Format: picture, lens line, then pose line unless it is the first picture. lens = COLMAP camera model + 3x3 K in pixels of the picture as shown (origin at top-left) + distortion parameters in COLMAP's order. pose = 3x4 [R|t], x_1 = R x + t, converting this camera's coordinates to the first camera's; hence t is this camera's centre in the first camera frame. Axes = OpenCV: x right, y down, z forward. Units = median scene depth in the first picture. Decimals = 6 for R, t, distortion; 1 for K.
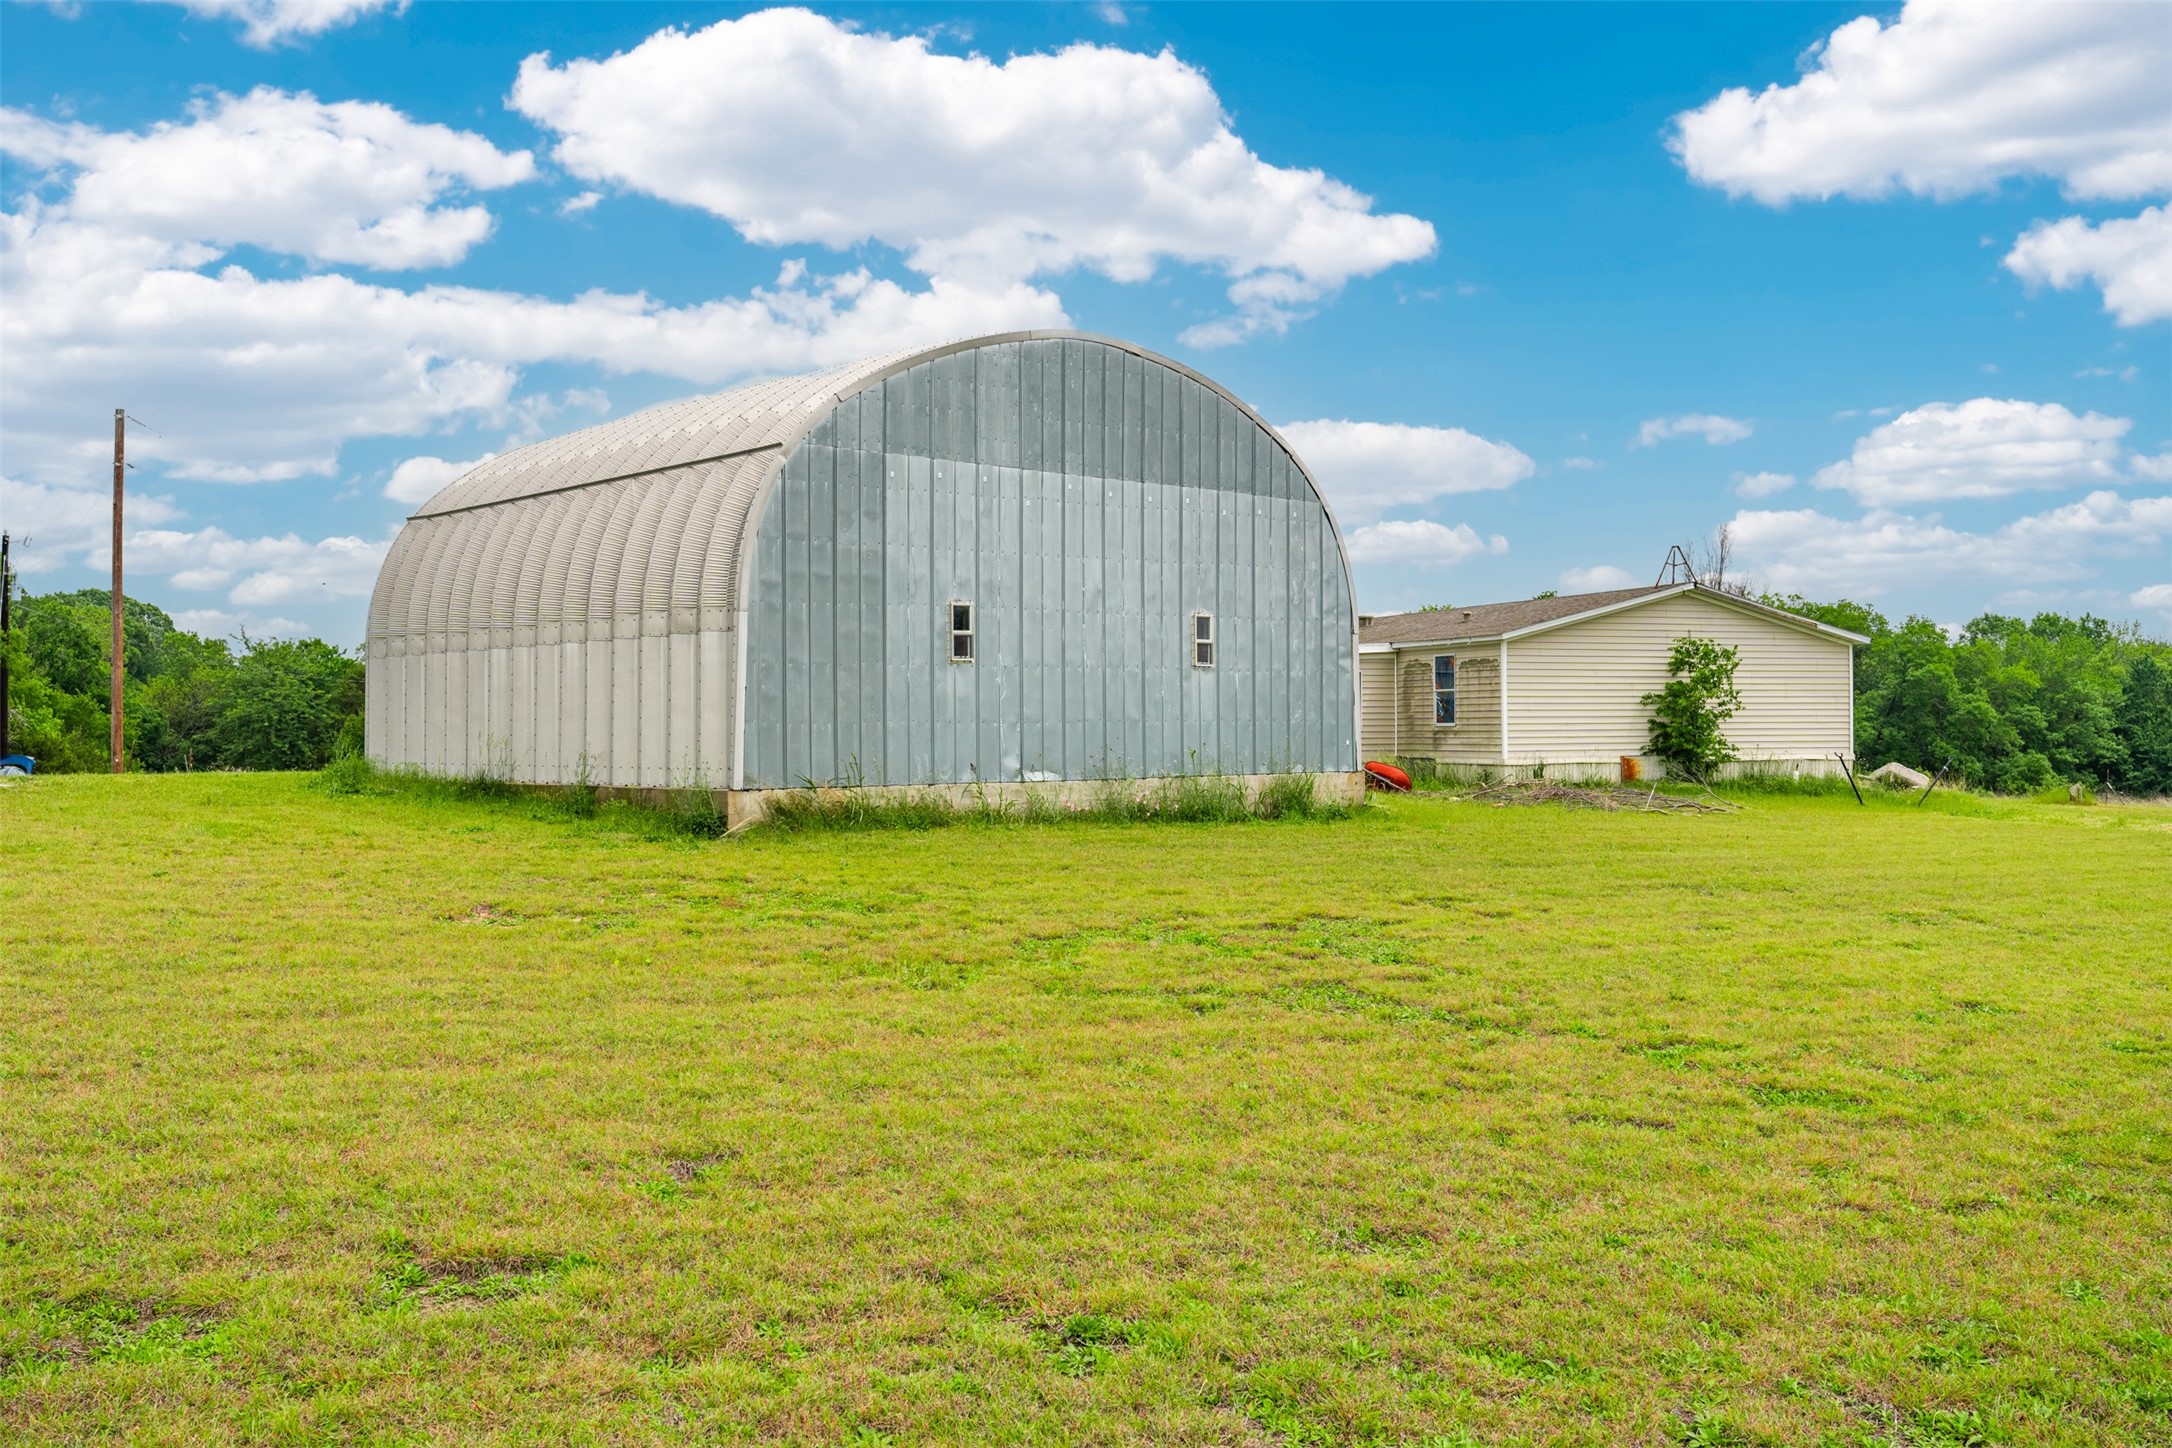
lens RADIAL K [[2004.3, 0, 1085.8], [0, 2004.3, 721.0], [0, 0, 1]] dist [0.000714, 0.000000]
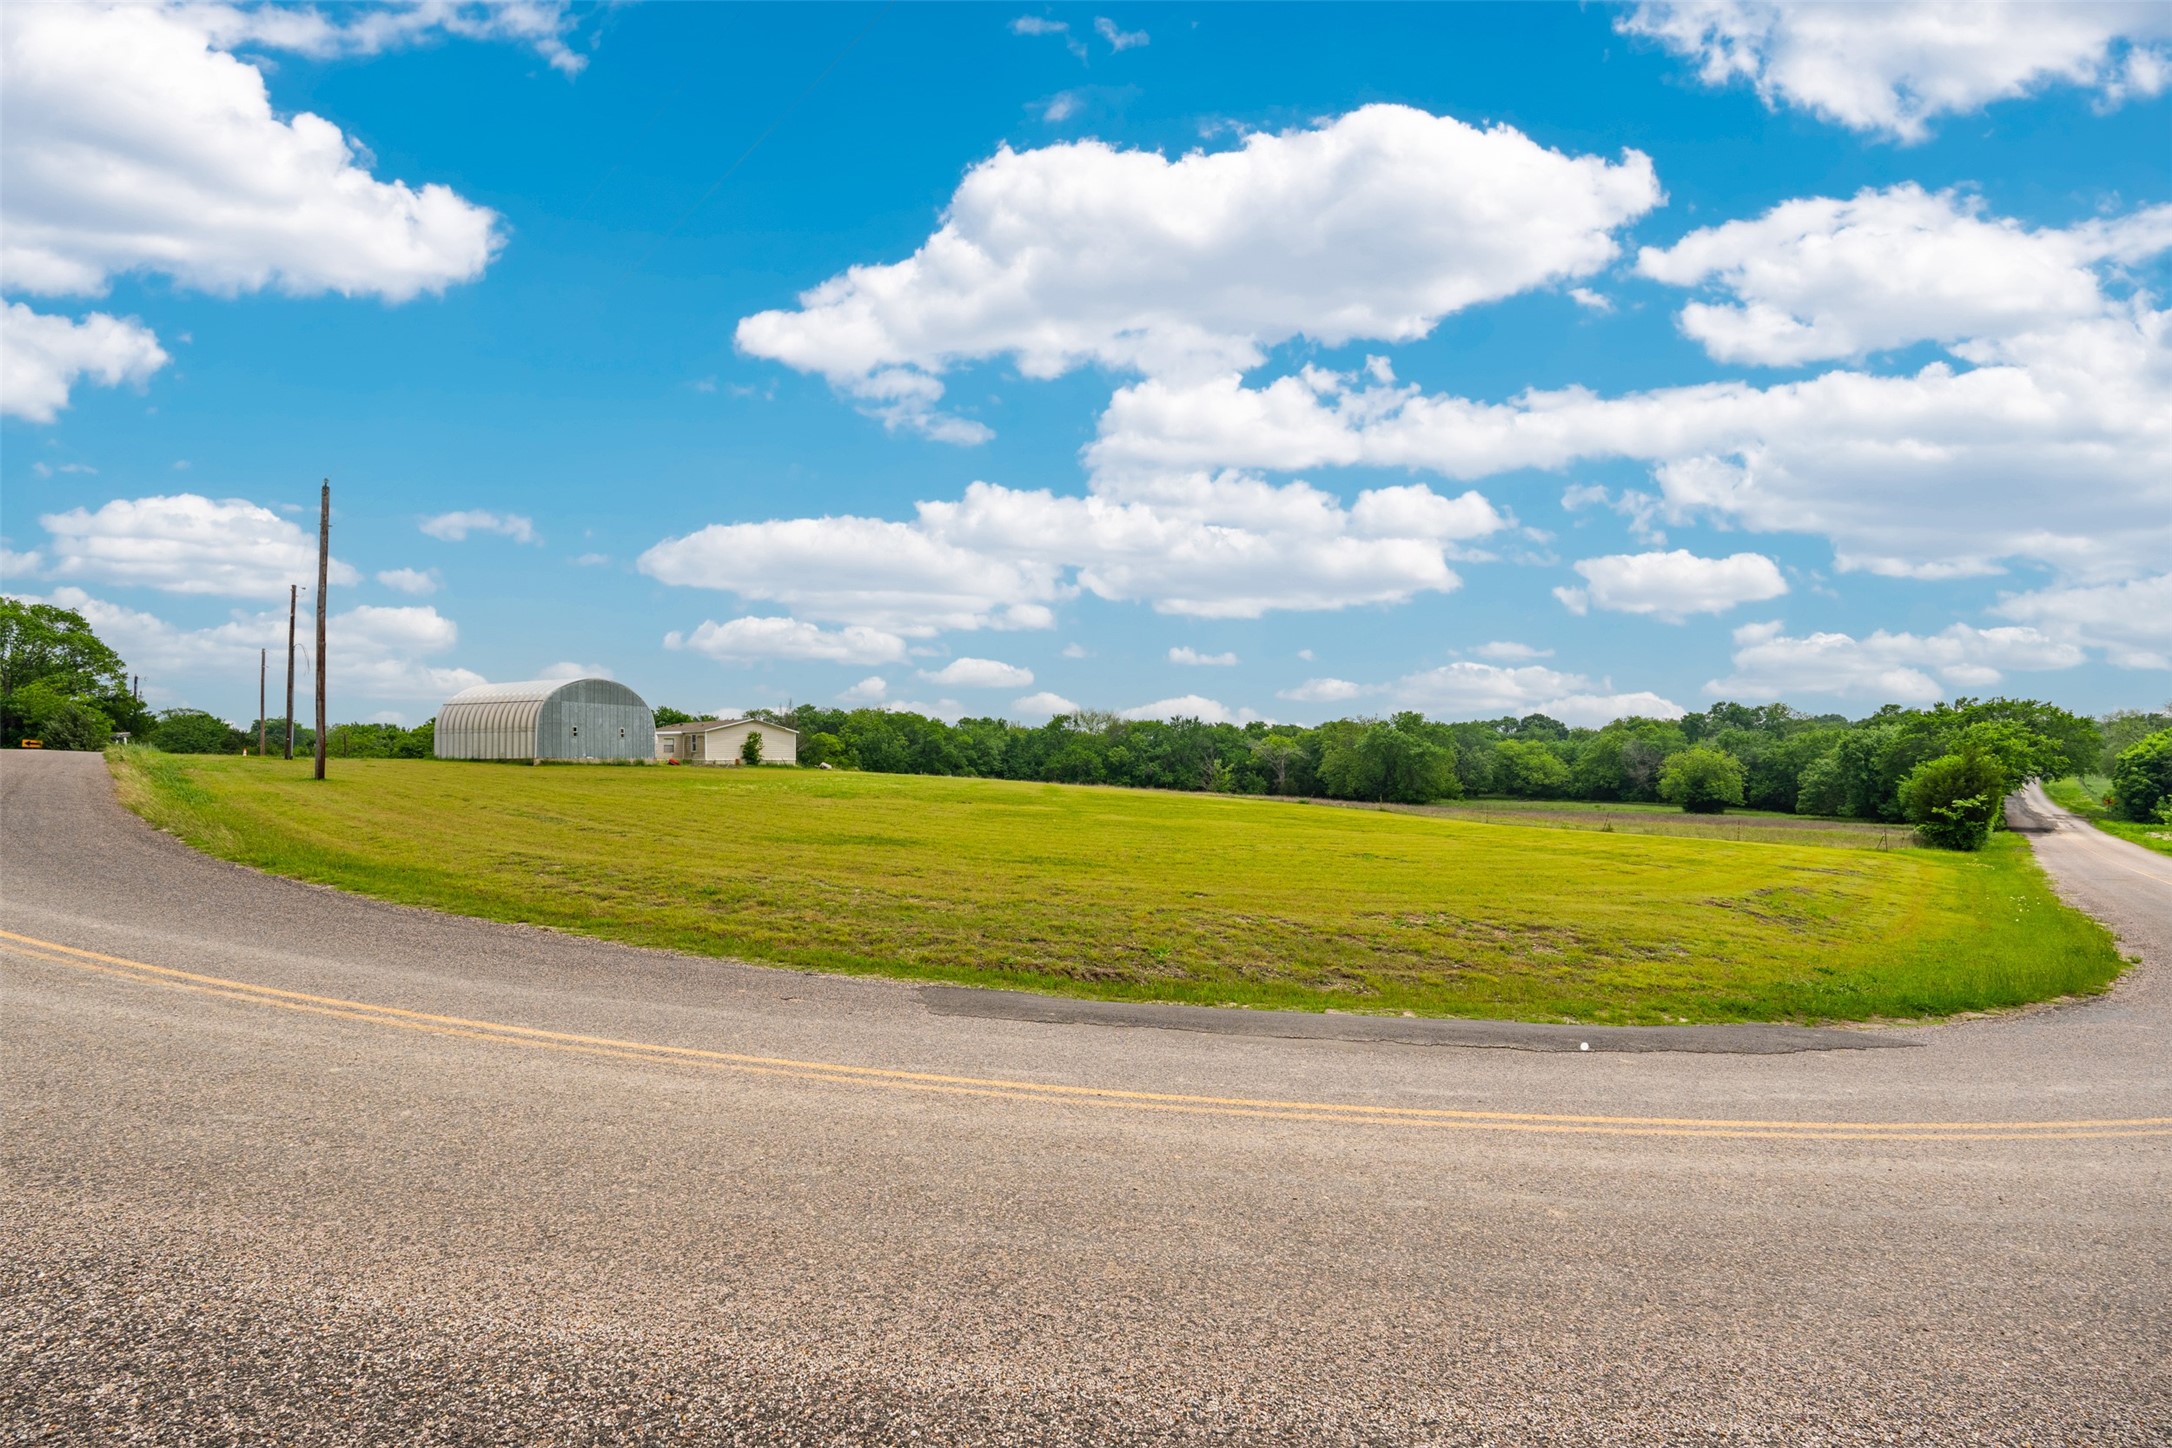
lens RADIAL K [[1001.3, 0, 1086.0], [0, 1001.3, 735.4], [0, 0, 1]] dist [0.000185, 0.000012]
pose [[0.897447, 0.013486, 0.440915, -0.007350], [-0.003152, 0.999703, -0.024162, 0.017819], [-0.441110, 0.020294, 0.897223, -1.293629]]
